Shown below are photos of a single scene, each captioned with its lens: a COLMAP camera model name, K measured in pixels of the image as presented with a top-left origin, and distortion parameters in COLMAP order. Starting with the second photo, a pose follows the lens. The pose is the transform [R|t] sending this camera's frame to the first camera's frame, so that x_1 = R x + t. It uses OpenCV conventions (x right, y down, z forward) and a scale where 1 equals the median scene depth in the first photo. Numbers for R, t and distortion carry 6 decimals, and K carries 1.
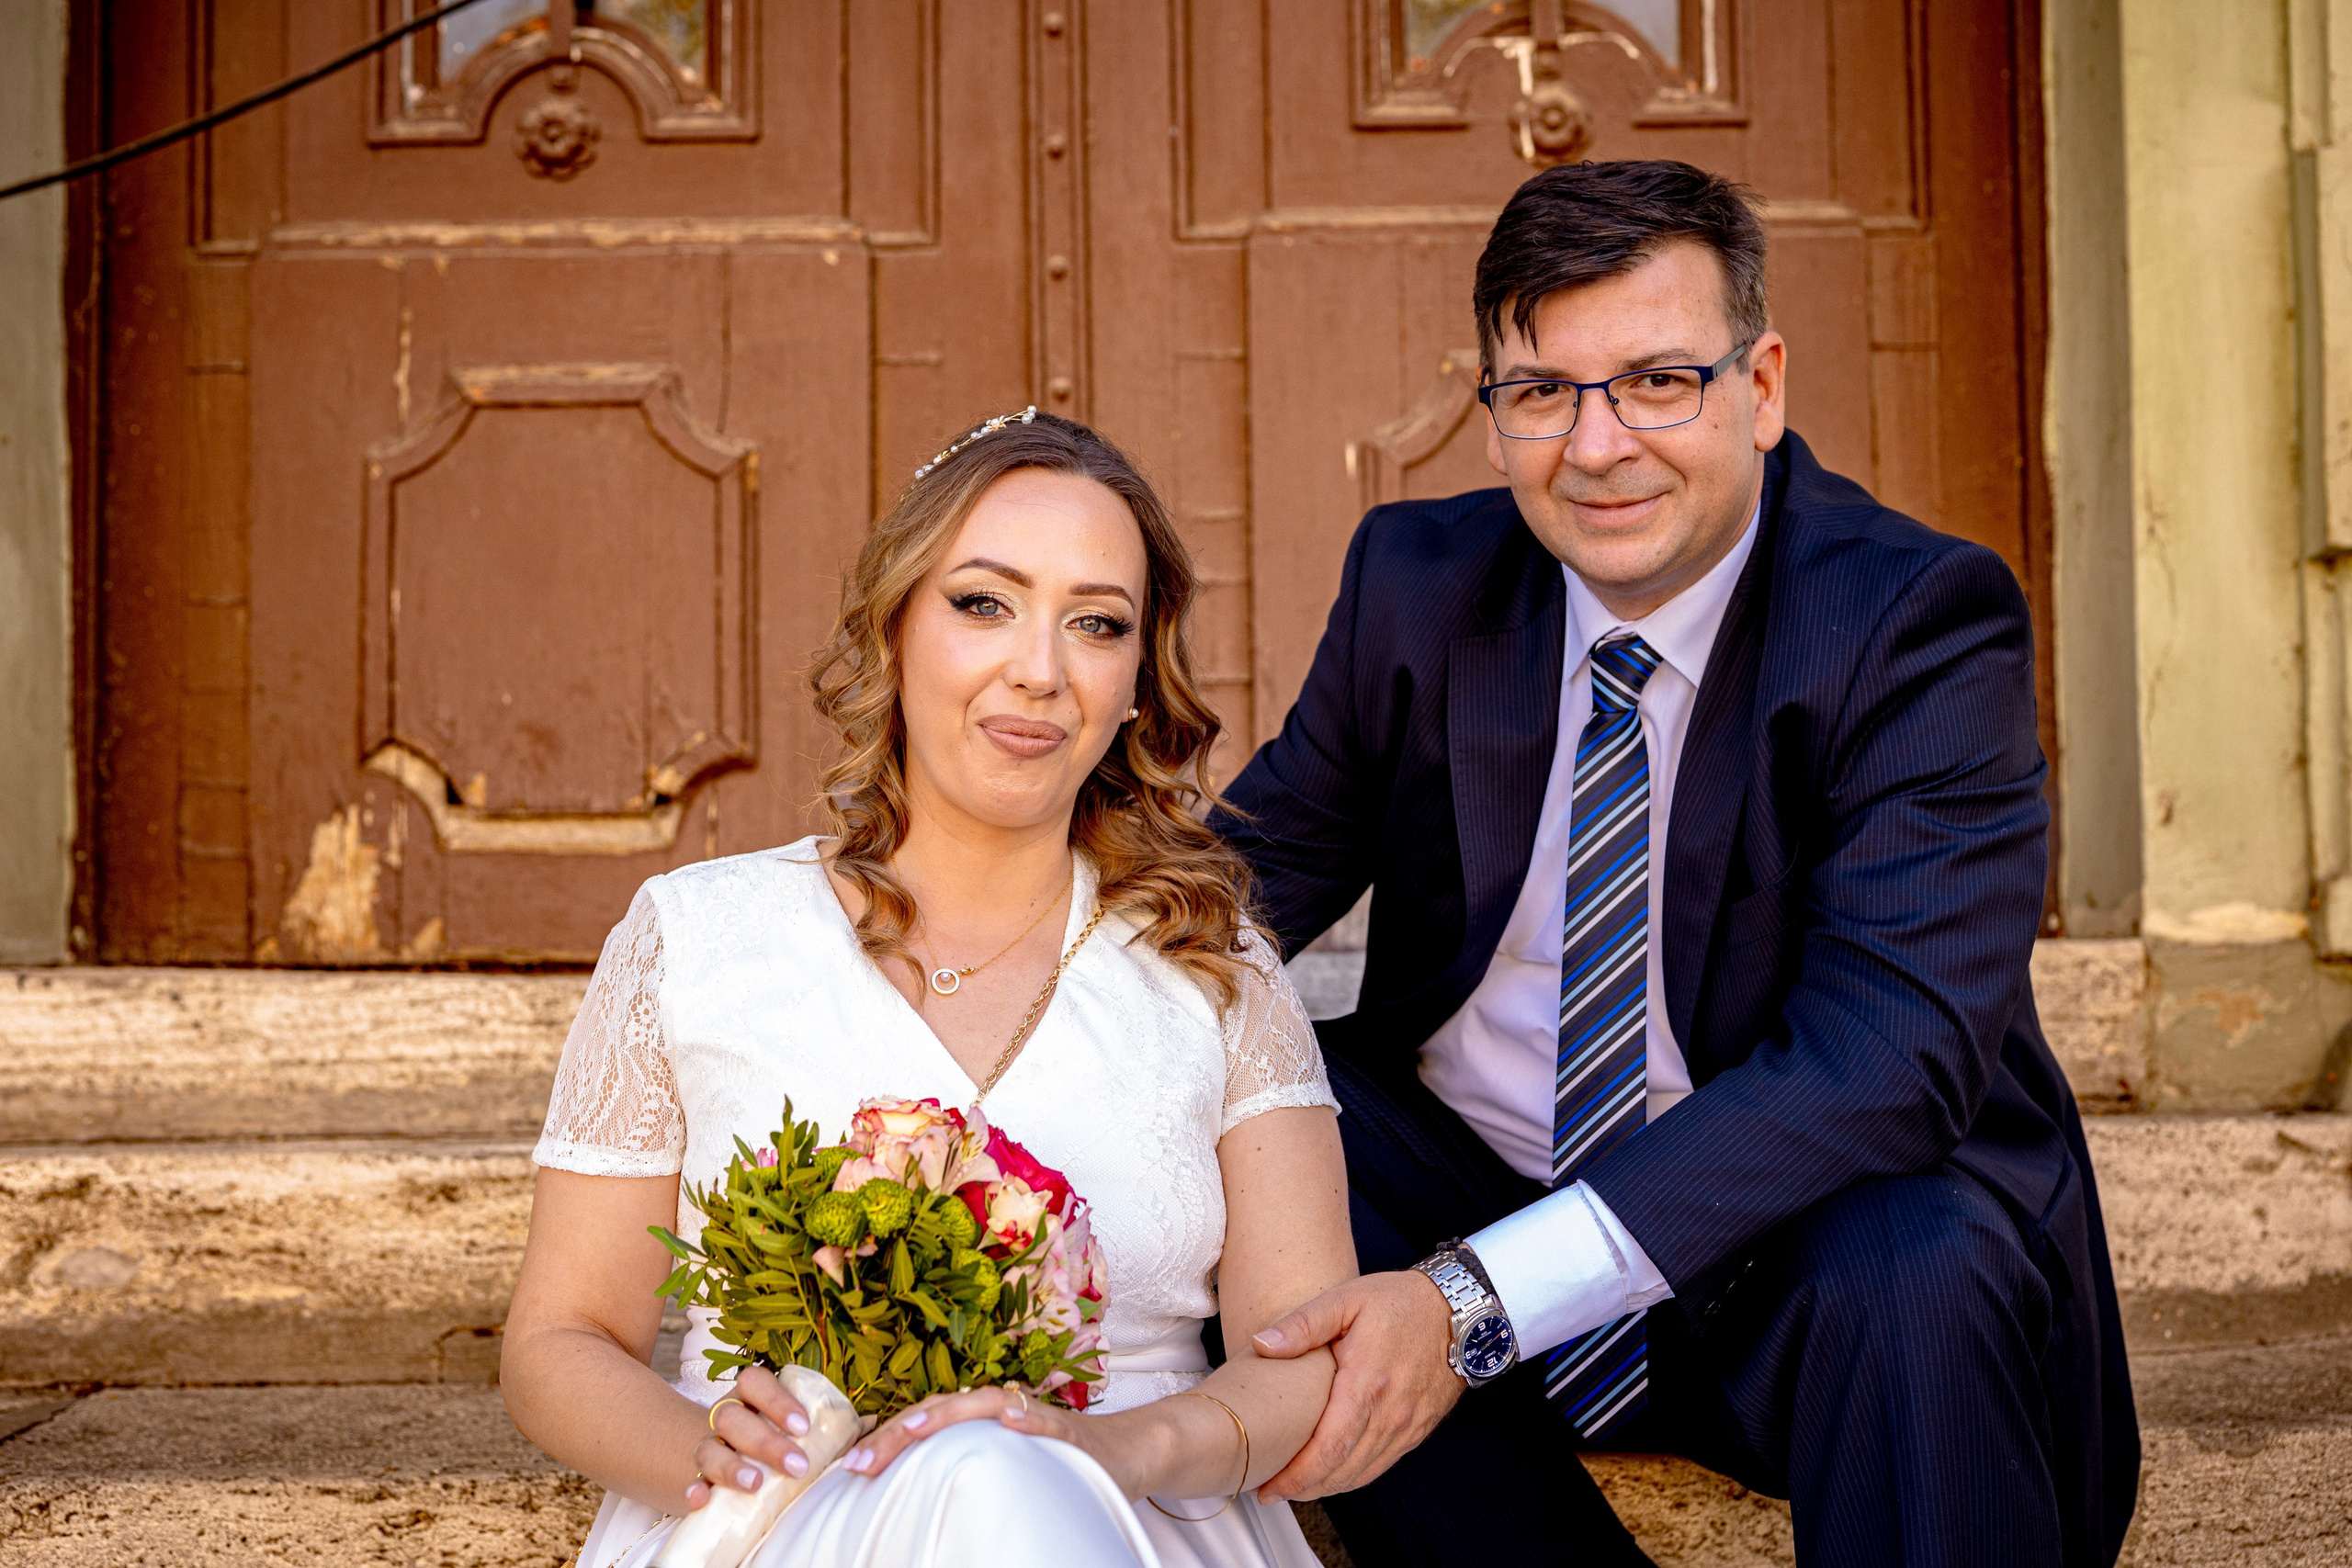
lens RADIAL K [[3322.3, 0, 1184.7], [0, 3322.3, 769.7], [0, 0, 1]] dist [0.019614, 0.016322]
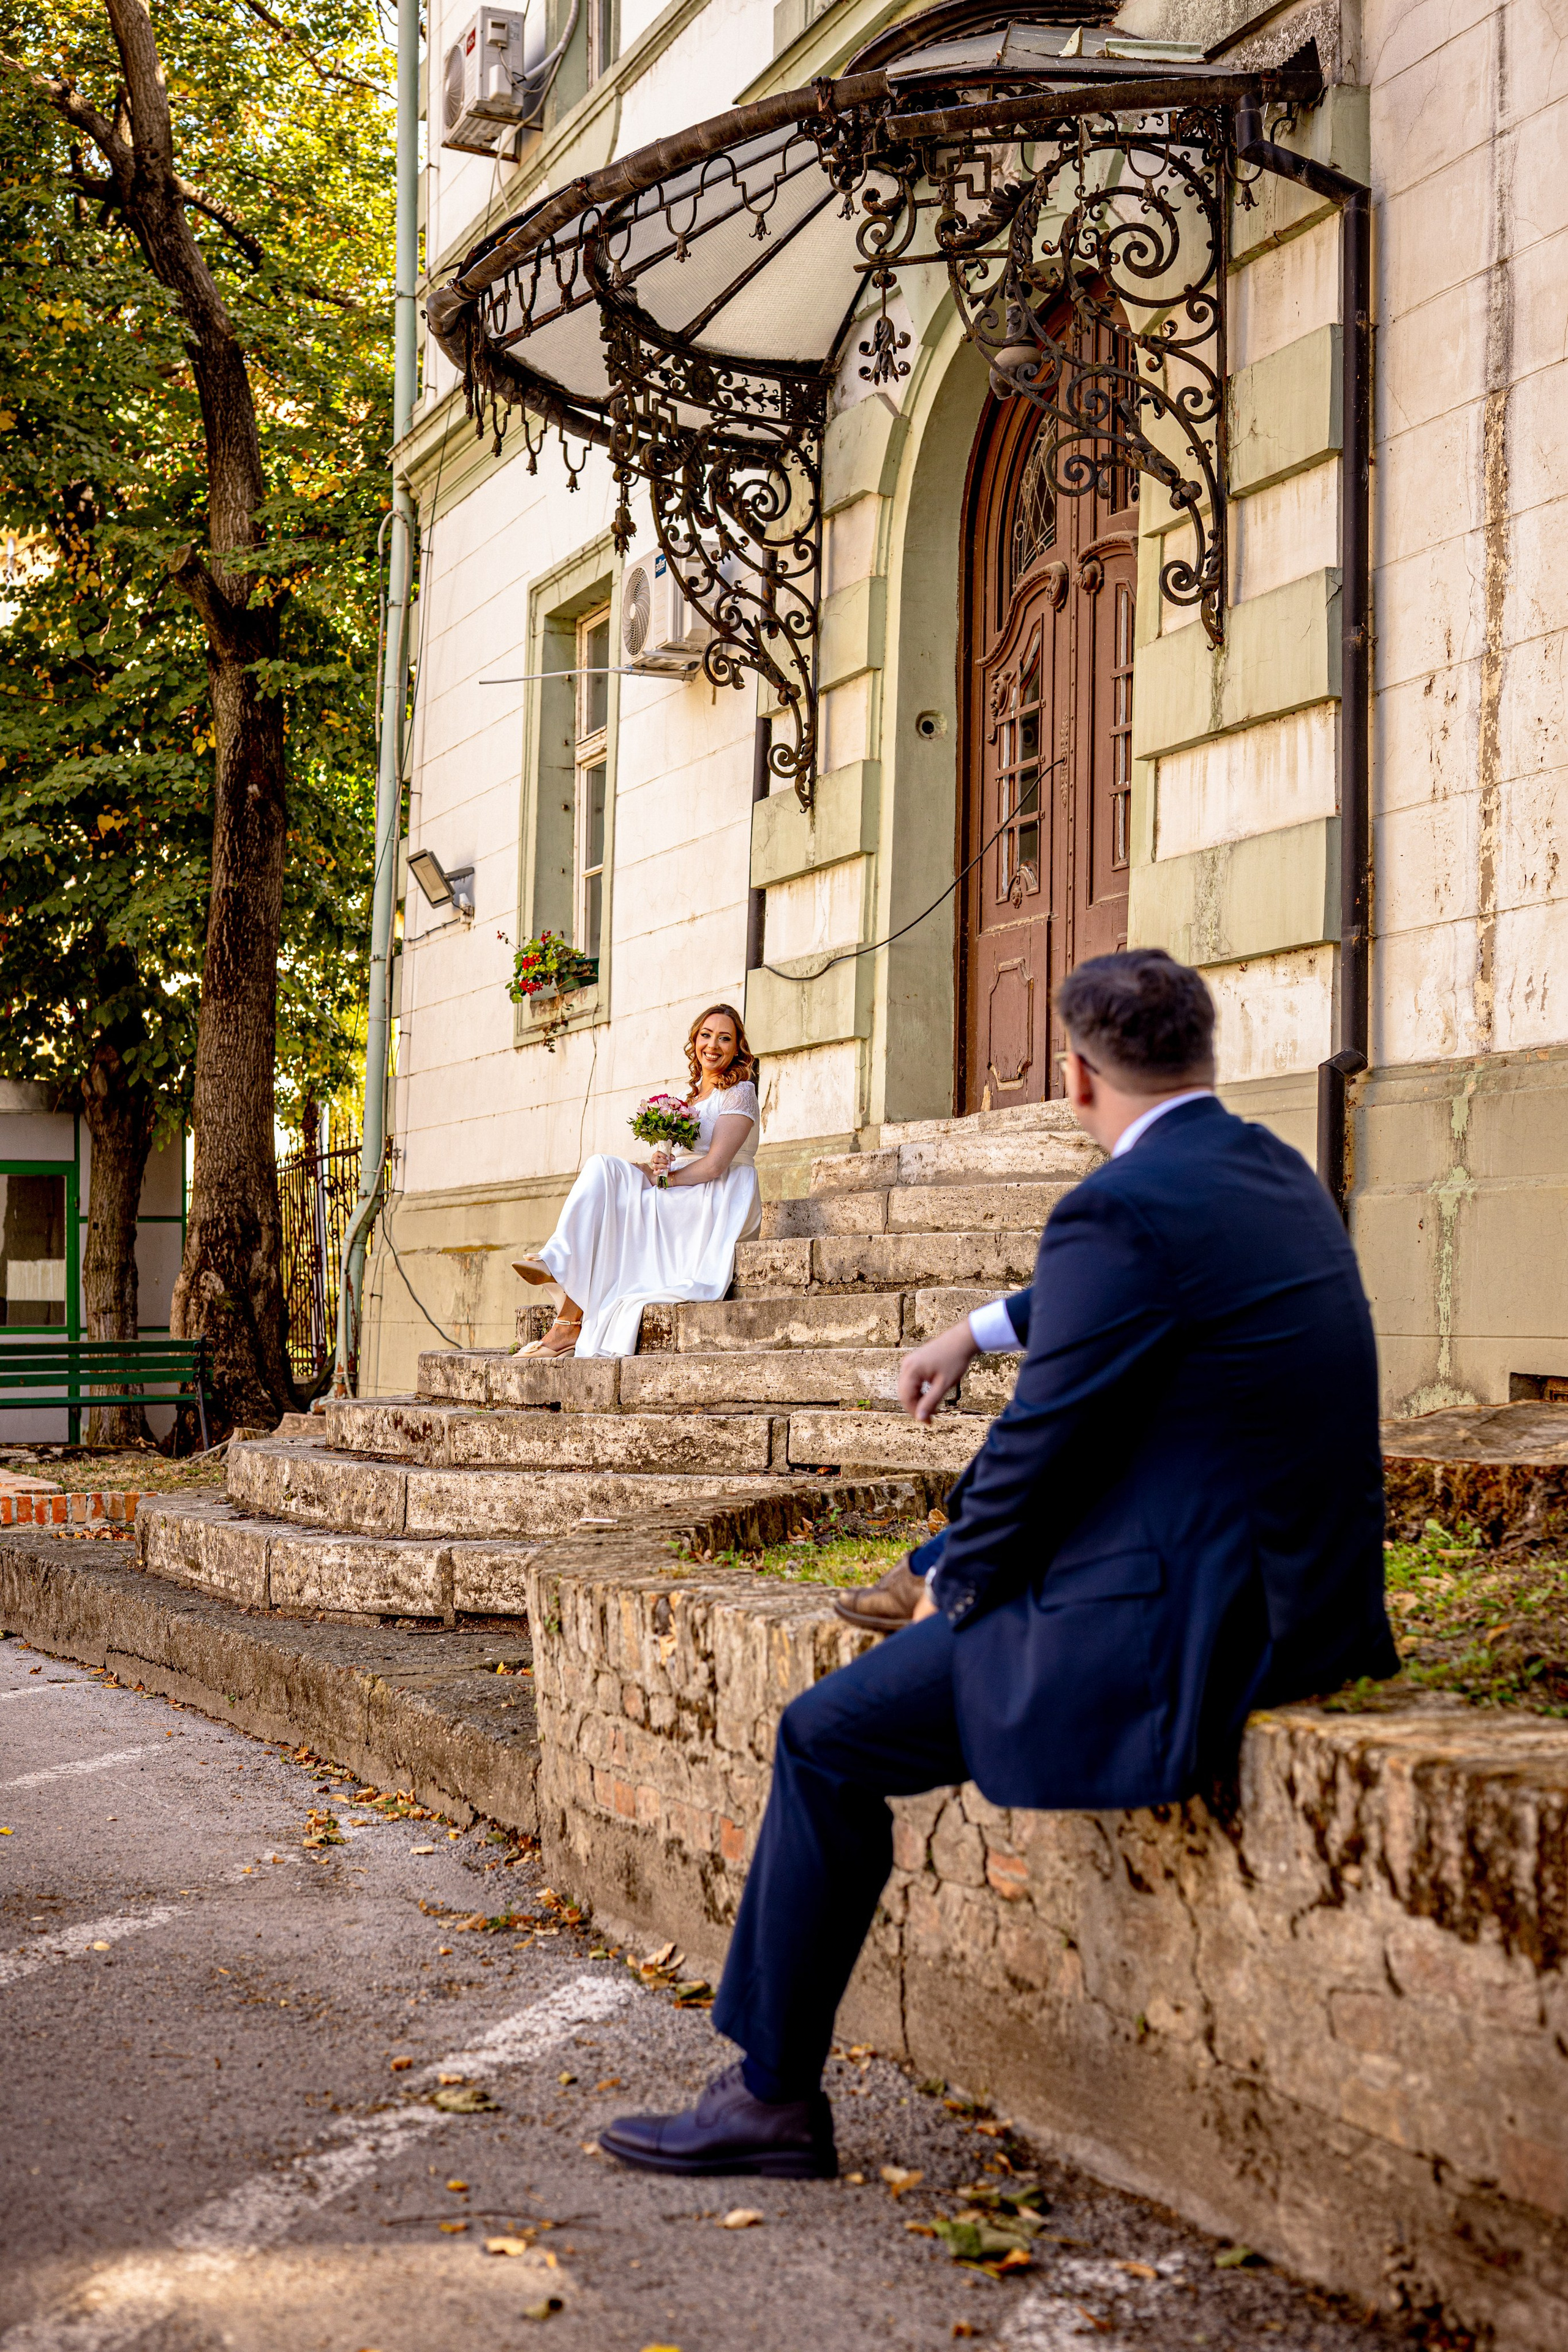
lens RADIAL K [[3269.0, 0, 783.2], [0, 3269.0, 1162.4], [0, 0, 1]] dist [0.006711, 0.039135]
pose [[0.373959, -0.029598, -0.926973, 3.470764], [0.032143, 0.999304, -0.018941, 0.186881], [0.926888, -0.022713, 0.374650, -0.688438]]
